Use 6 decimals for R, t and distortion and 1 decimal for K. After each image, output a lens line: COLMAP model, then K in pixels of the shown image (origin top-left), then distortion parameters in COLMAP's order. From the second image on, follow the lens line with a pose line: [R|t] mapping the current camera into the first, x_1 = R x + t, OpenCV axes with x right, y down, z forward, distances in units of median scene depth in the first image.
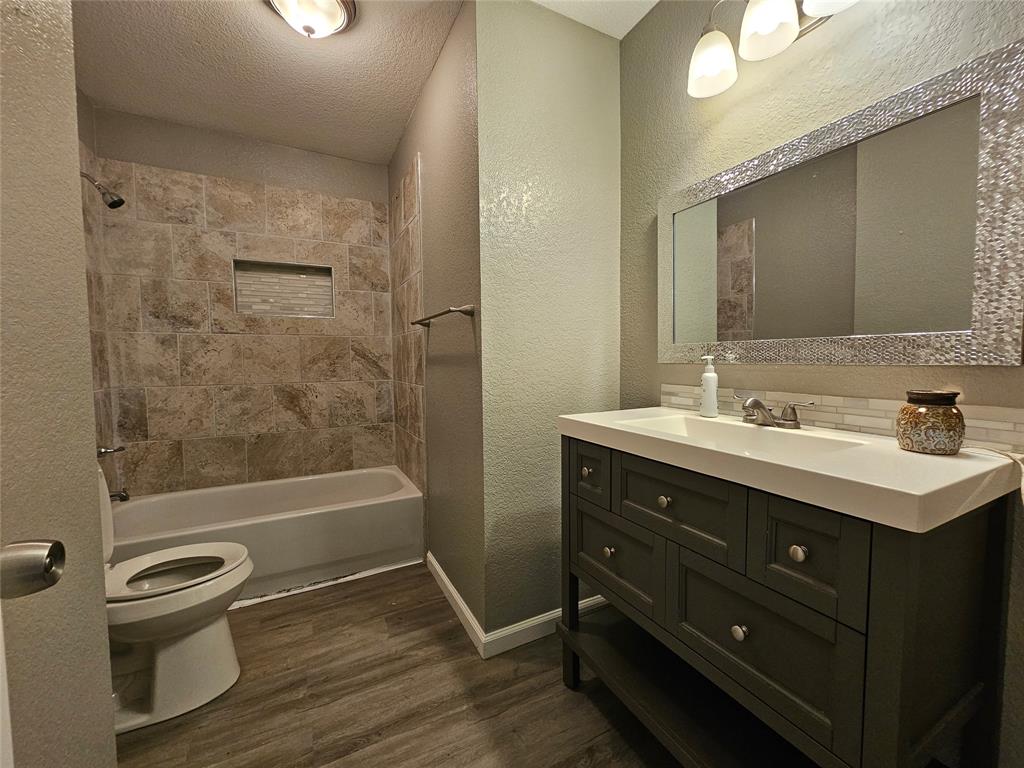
lens RADIAL K [[419.2, 0, 511.1], [0, 419.2, 383.5], [0, 0, 1]] dist [-0.001281, 0.001249]
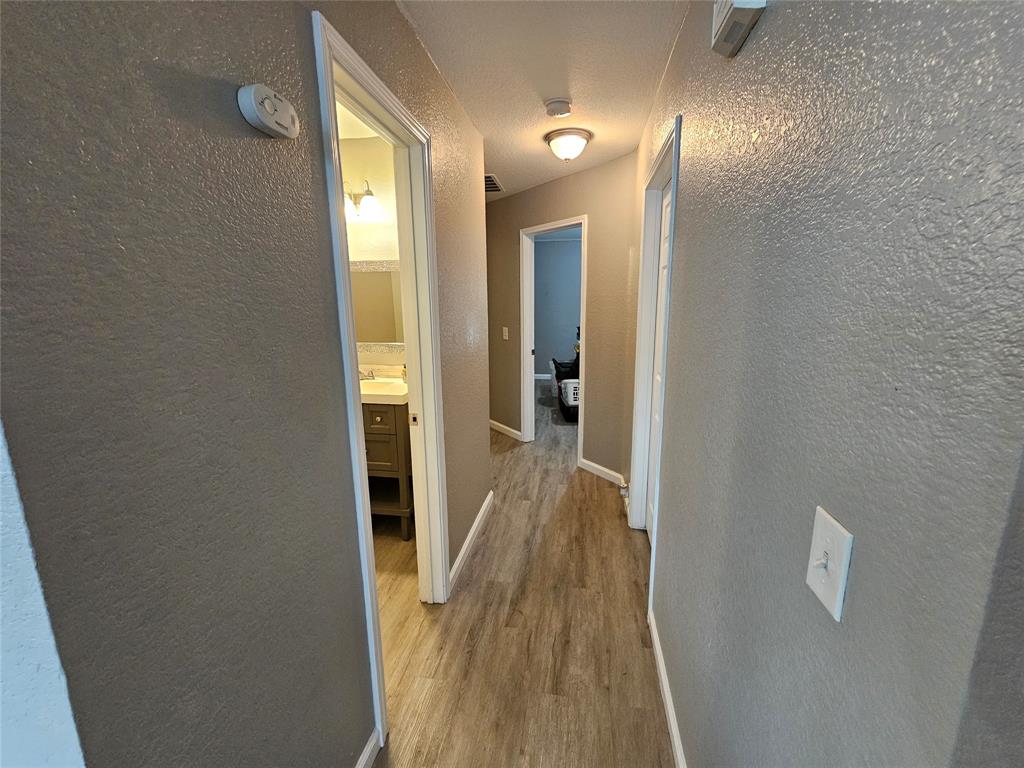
lens RADIAL K [[419.2, 0, 511.6], [0, 419.2, 382.3], [0, 0, 1]] dist [-0.001281, 0.001249]
pose [[0.598346, -0.155457, 0.786012, -0.835620], [0.054010, 0.986592, 0.154013, -0.225200], [-0.799415, -0.049700, 0.598720, -1.216097]]
